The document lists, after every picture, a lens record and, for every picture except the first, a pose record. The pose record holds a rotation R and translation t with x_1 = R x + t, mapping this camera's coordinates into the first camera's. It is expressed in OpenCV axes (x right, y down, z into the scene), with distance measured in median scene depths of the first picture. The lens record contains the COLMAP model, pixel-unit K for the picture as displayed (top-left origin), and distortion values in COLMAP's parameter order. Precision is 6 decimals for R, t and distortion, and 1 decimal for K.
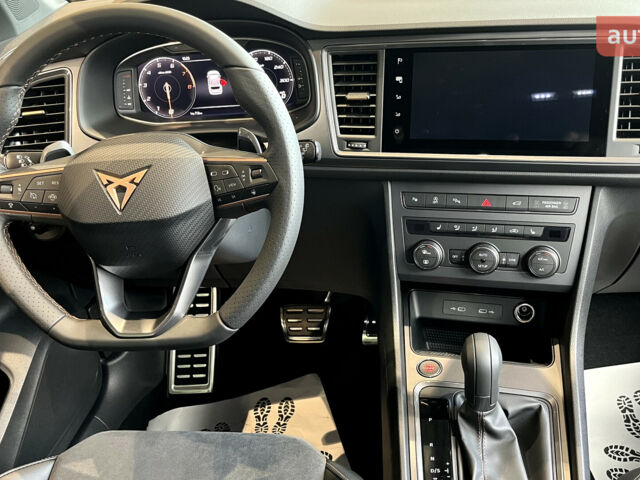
lens RADIAL K [[664.0, 0, 319.9], [0, 664.0, 240.7], [0, 0, 1]] dist [0.025300, 0.000000]
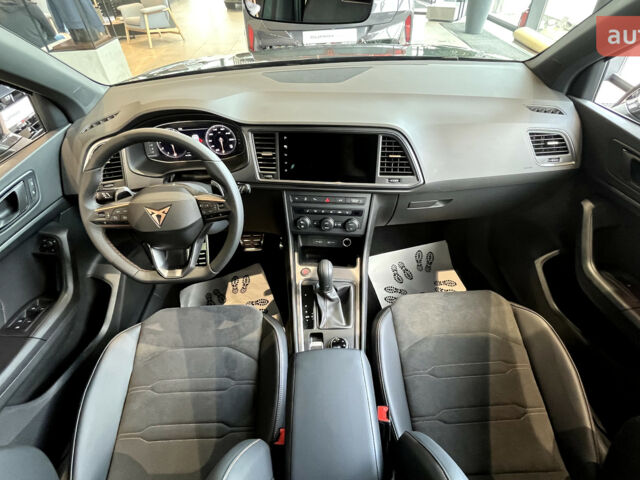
lens RADIAL K [[354.6, 0, 318.9], [0, 354.6, 239.3], [0, 0, 1]] dist [0.003405, 0.000459]
pose [[0.987511, -0.064876, 0.143571, 0.041368], [0.031750, 0.974534, 0.221982, -0.201060], [-0.154316, -0.214651, 0.964423, -0.187398]]
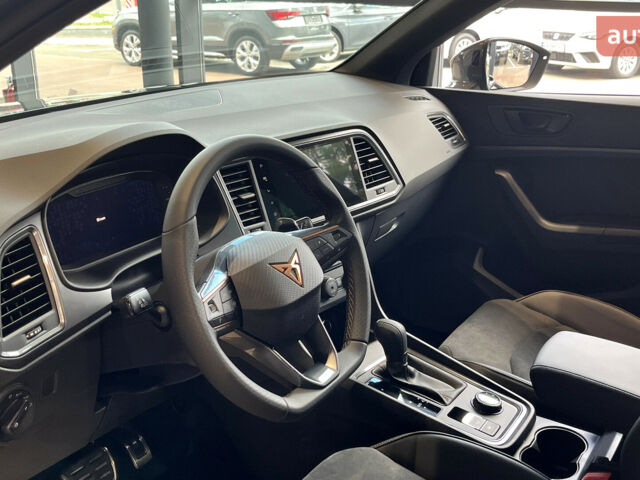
lens RADIAL K [[803.3, 0, 319.6], [0, 803.3, 239.2], [0, 0, 1]] dist [0.177598, 0.000000]
pose [[0.415839, -0.202304, 0.886651, -1.335739], [0.396696, 0.917653, 0.023327, -0.122012], [-0.818358, 0.342031, 0.461850, 0.183102]]
